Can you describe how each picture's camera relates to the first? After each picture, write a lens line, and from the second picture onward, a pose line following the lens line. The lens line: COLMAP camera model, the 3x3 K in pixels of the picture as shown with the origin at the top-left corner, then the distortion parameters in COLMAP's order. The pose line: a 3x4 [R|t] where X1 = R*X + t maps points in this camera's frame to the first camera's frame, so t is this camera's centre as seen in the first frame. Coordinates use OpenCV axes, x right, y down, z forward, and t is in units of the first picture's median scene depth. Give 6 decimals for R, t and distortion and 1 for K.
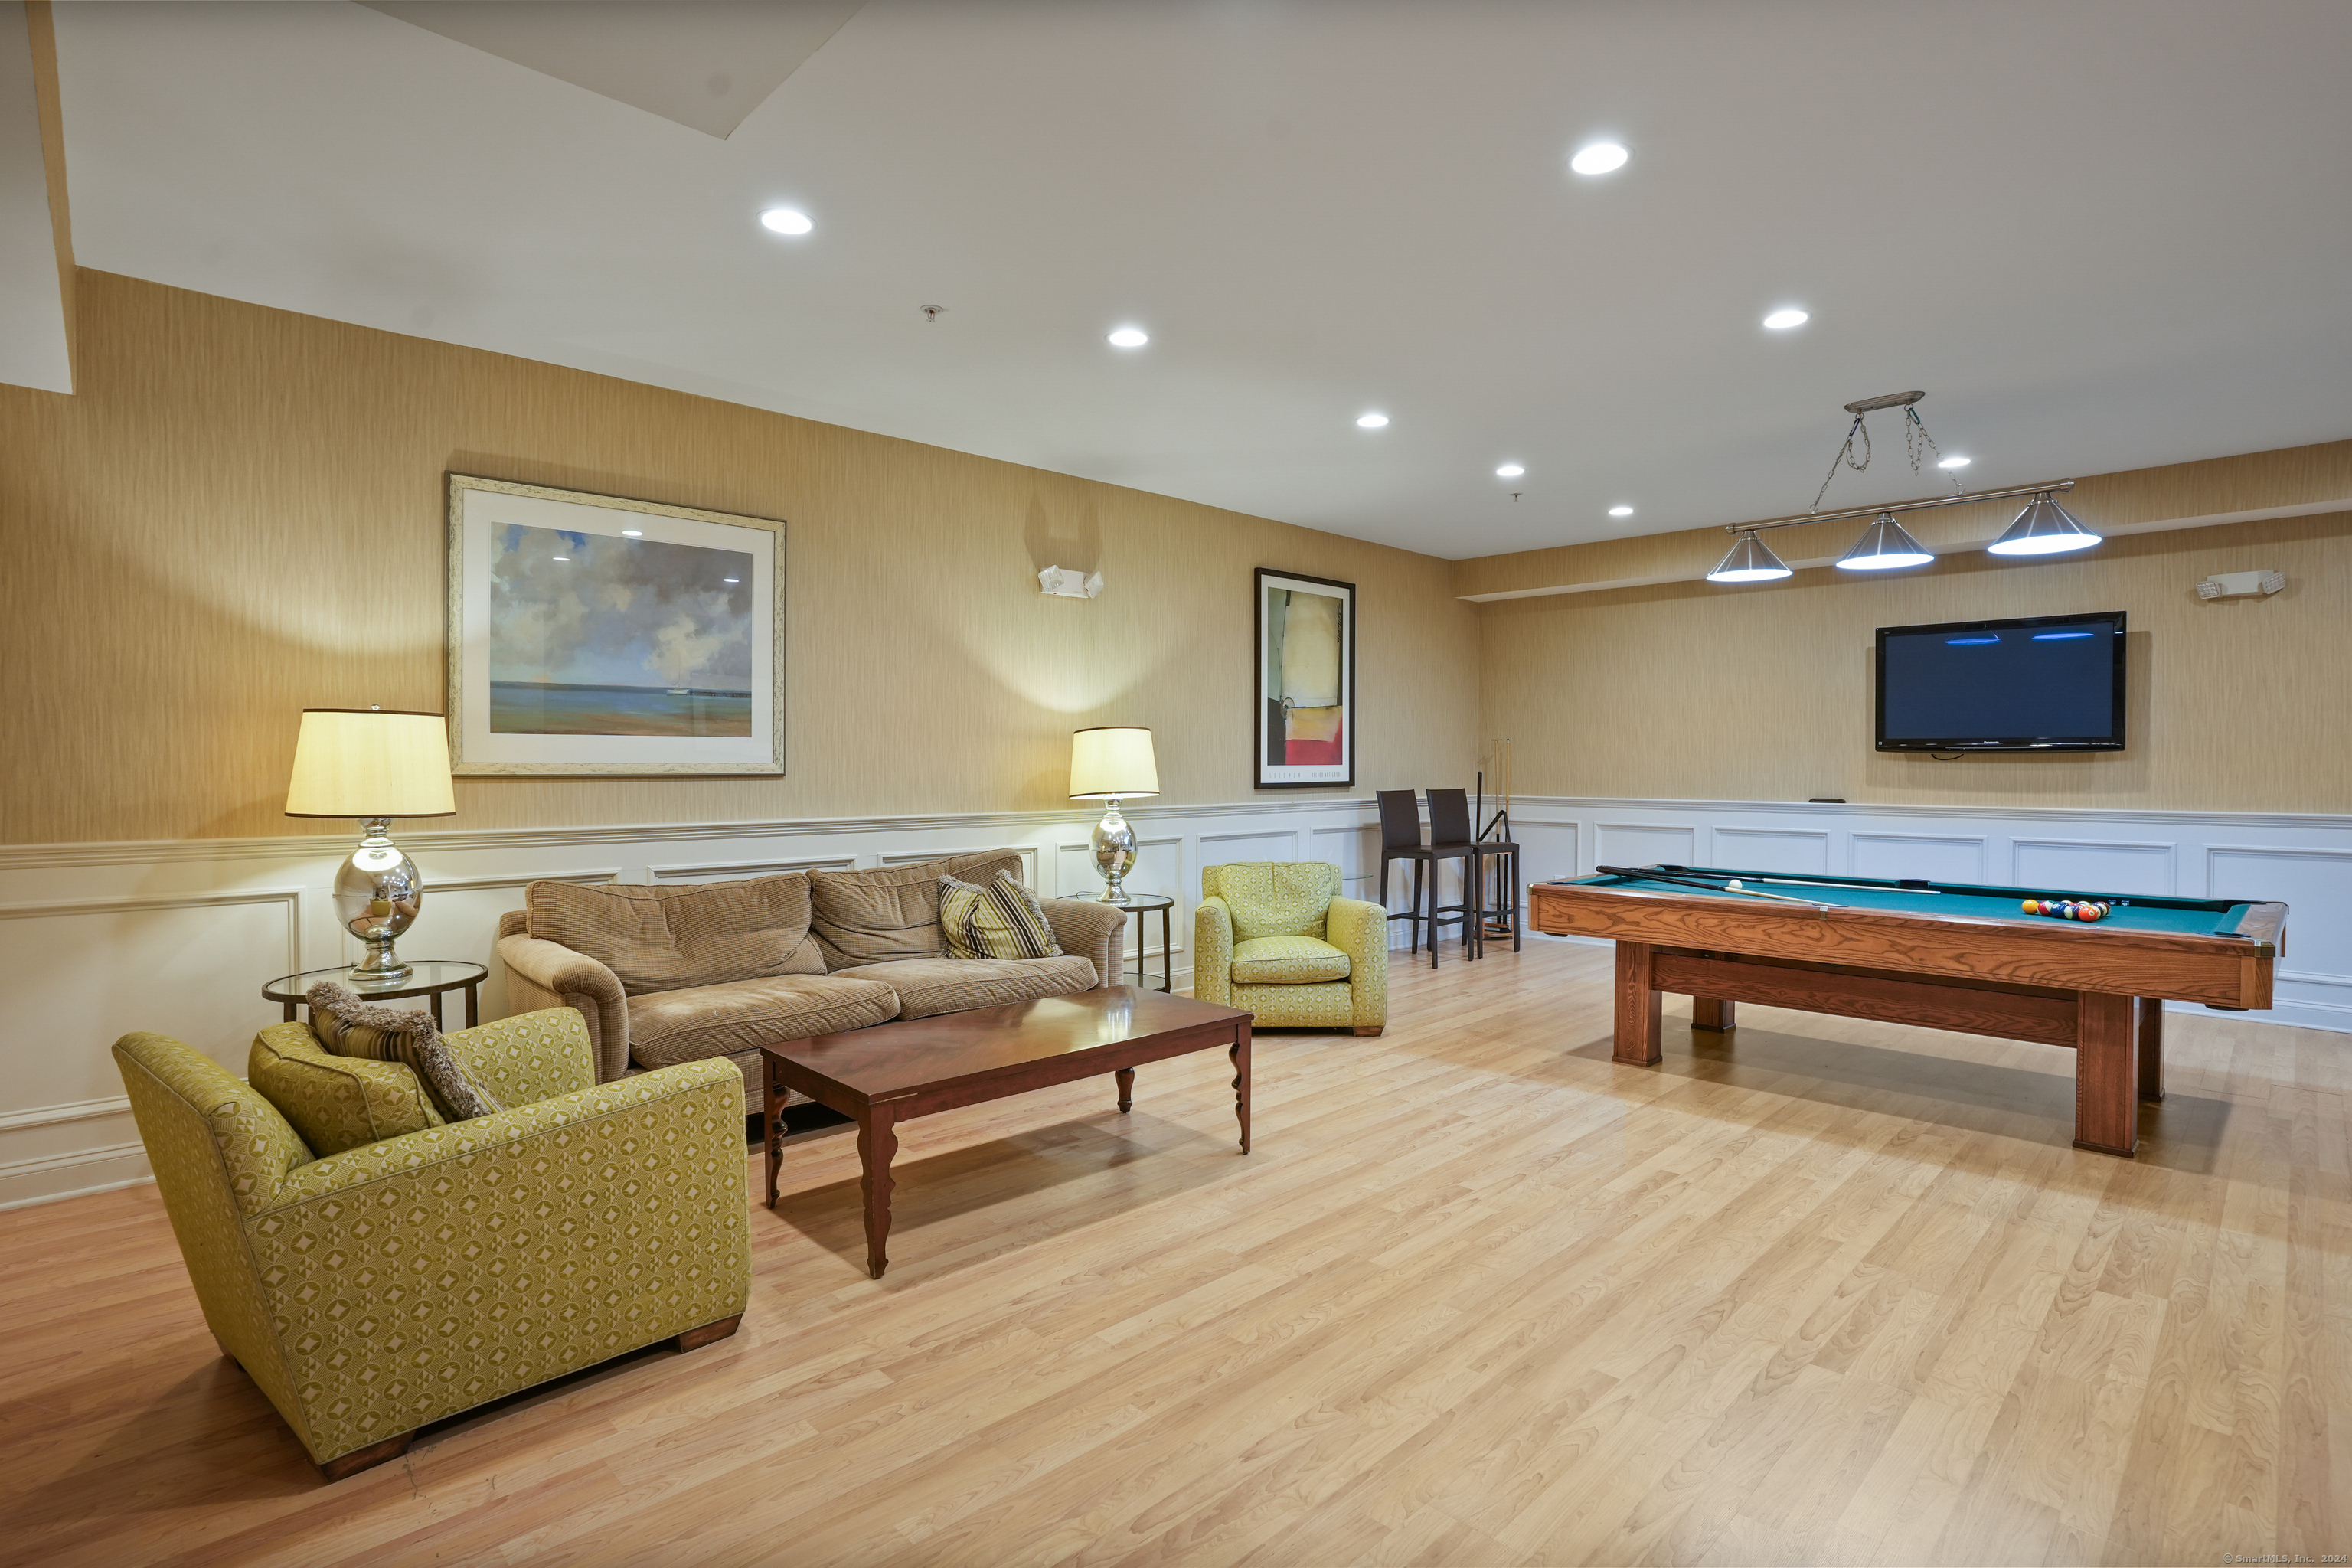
lens RADIAL K [[1133.2, 0, 1176.0], [0, 1133.2, 784.0], [0, 0, 1]] dist [-0.069183, 0.021956]
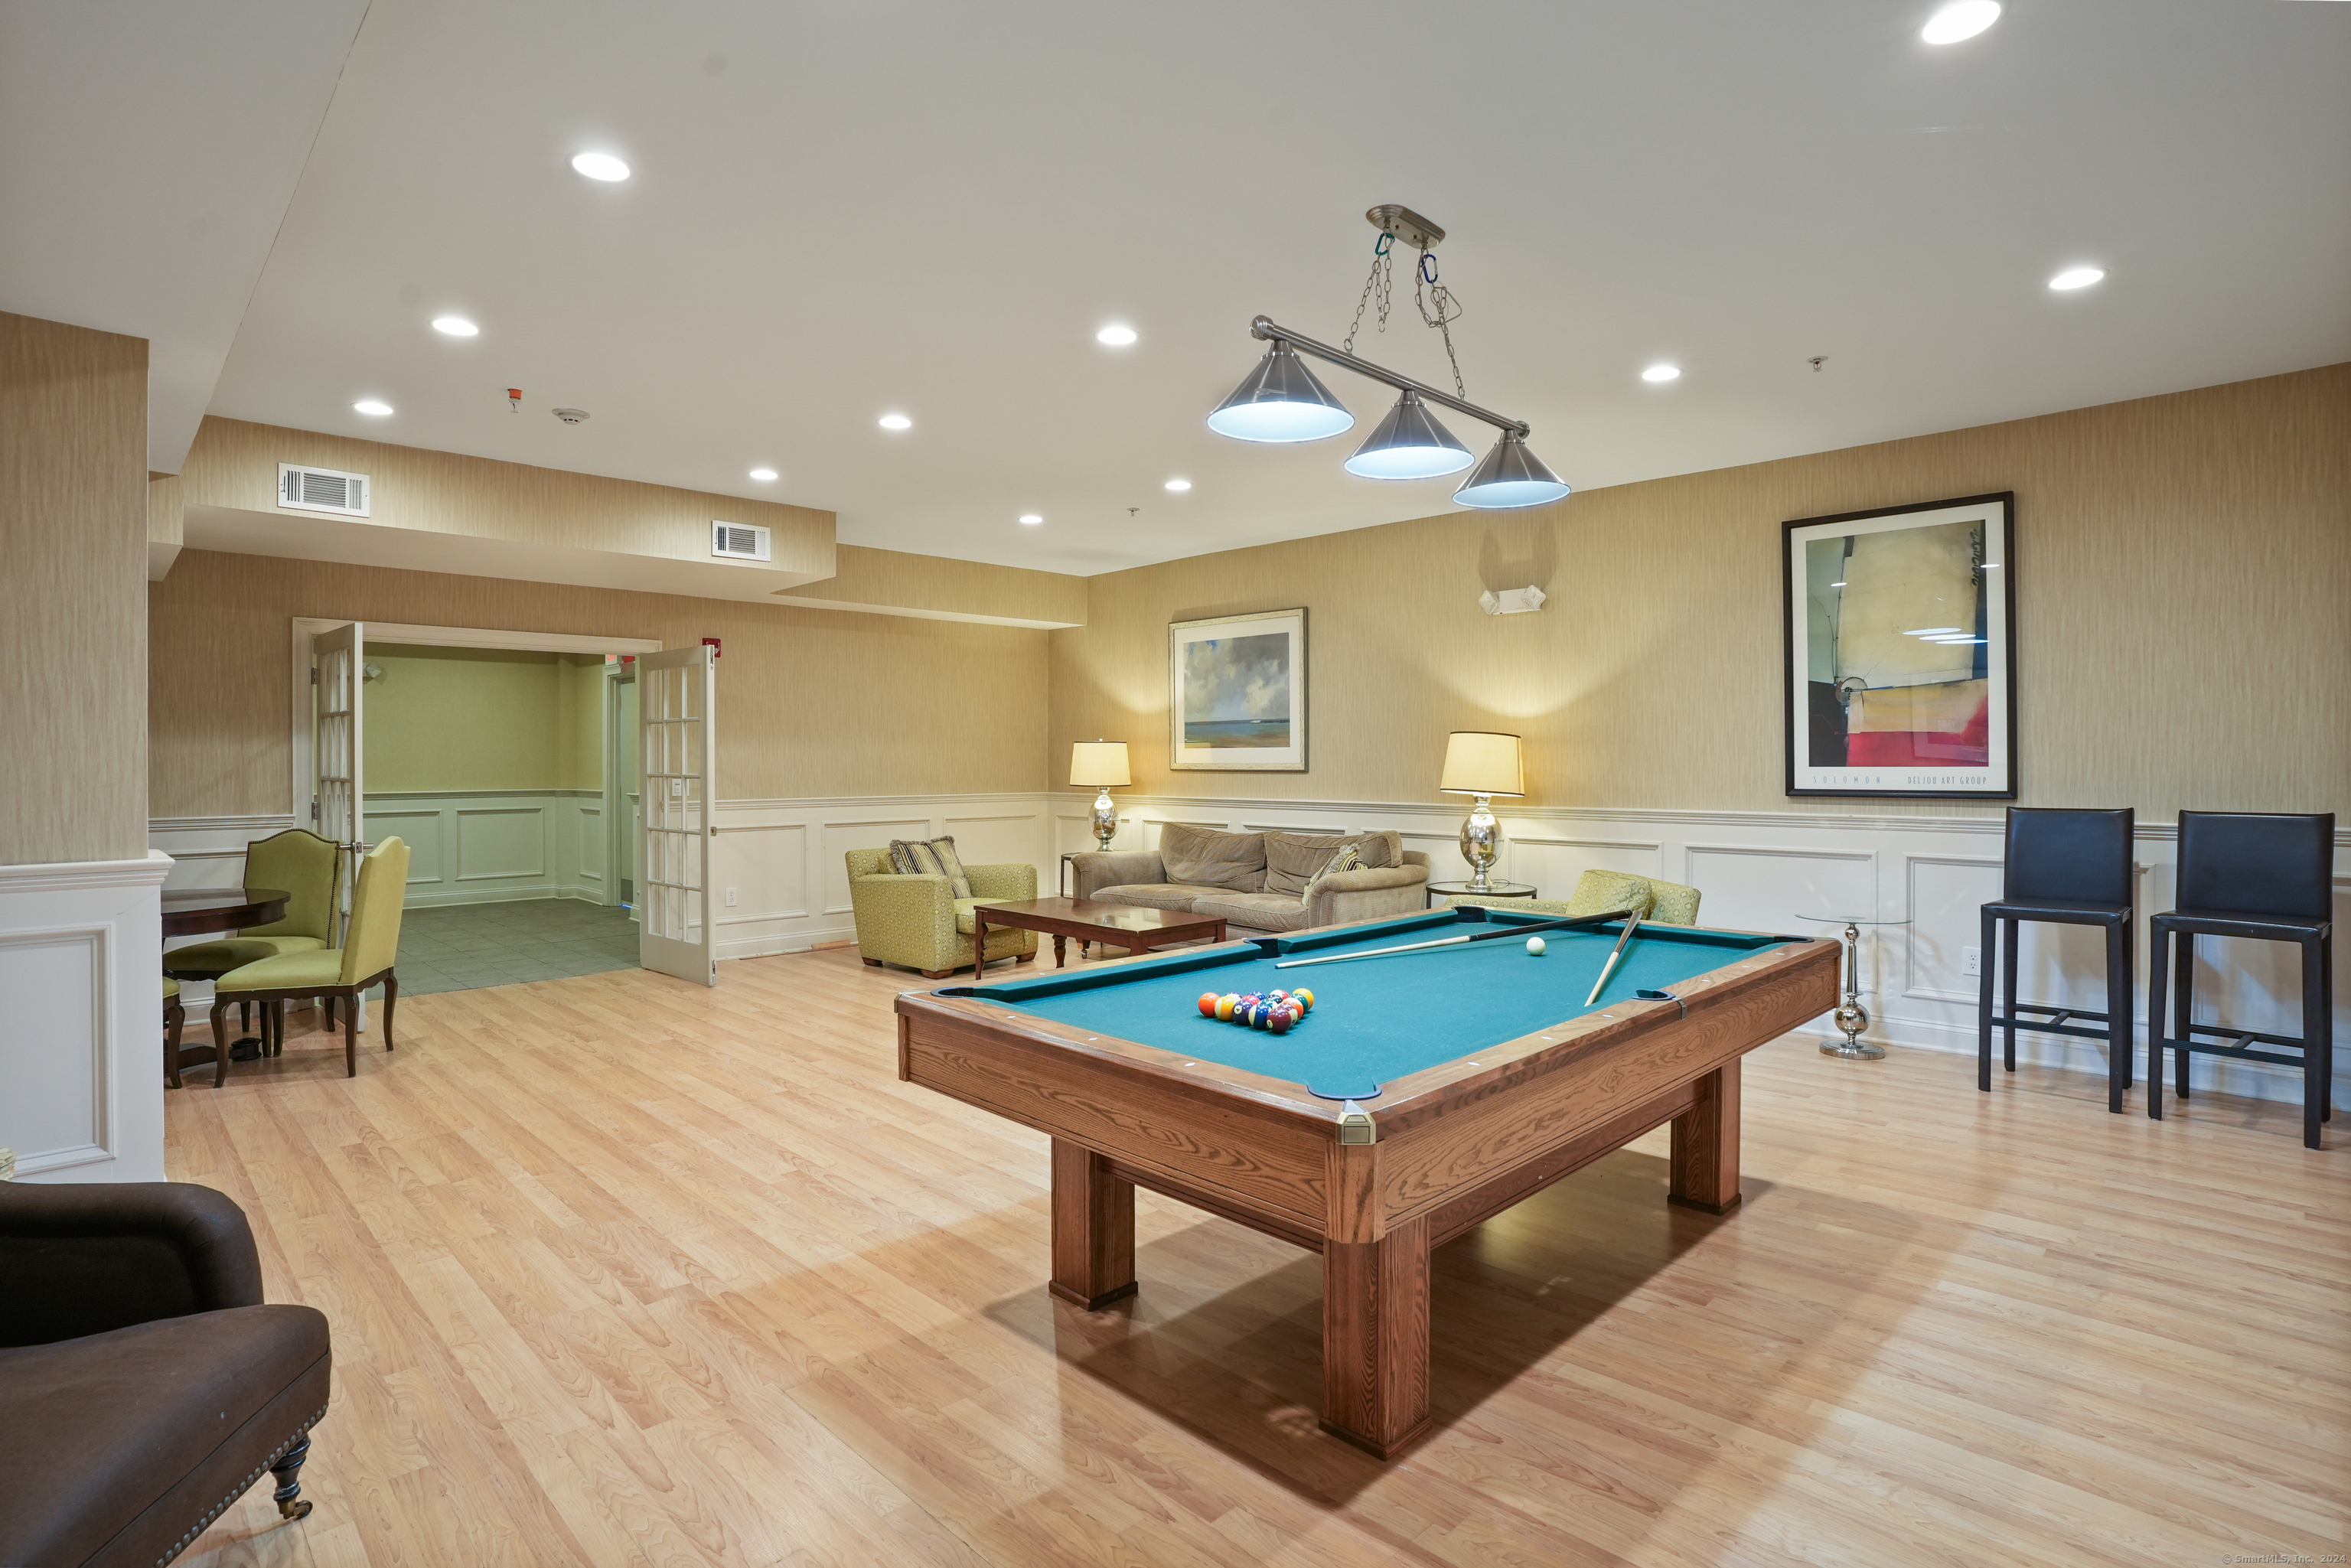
lens RADIAL K [[1132.7, 0, 1175.5], [0, 1132.7, 784.0], [0, 0, 1]] dist [-0.069183, 0.021956]
pose [[0.037635, 0.027749, -0.998906, 1.238615], [-0.009343, 0.999580, 0.027415, -0.031533], [0.999248, 0.008301, 0.037878, 0.778580]]
